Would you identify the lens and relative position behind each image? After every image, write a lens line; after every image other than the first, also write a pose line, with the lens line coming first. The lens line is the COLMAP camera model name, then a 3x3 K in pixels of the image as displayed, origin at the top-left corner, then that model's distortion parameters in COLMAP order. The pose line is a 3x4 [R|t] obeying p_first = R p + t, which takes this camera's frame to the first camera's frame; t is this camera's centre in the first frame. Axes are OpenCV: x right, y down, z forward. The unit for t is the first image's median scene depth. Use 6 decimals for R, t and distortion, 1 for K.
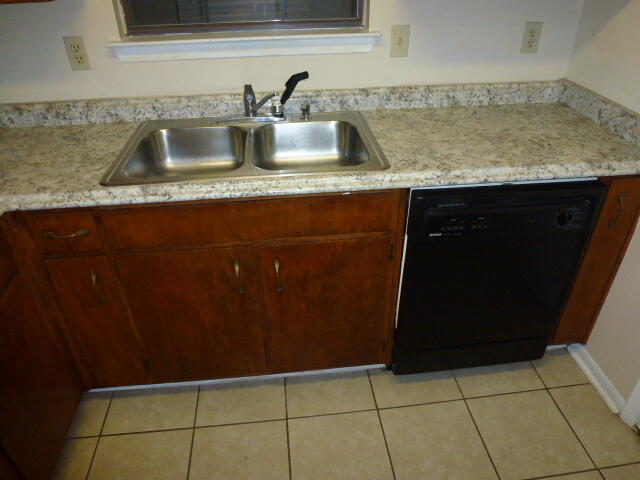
lens RADIAL K [[445.6, 0, 319.3], [0, 445.6, 241.6], [0, 0, 1]] dist [-0.009042, -0.004645]
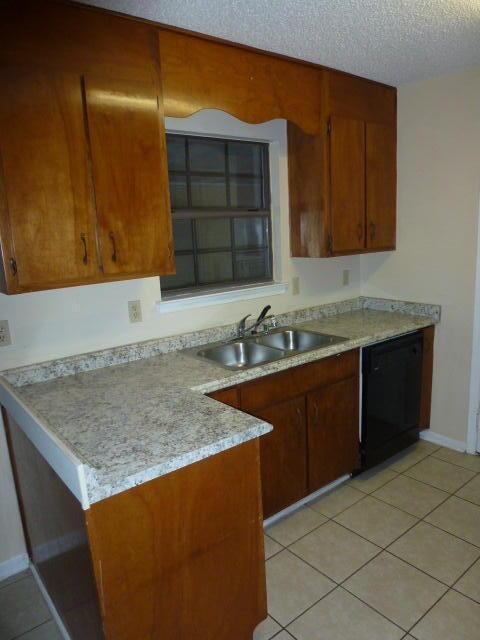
lens RADIAL K [[445.6, 0, 241.0], [0, 445.6, 316.4], [0, 0, 1]] dist [-0.009042, -0.004645]
pose [[0.849191, -0.126249, 0.512773, -0.960456], [0.318884, 0.896576, -0.307350, 0.150487], [-0.420937, 0.424514, 0.801623, -0.323371]]
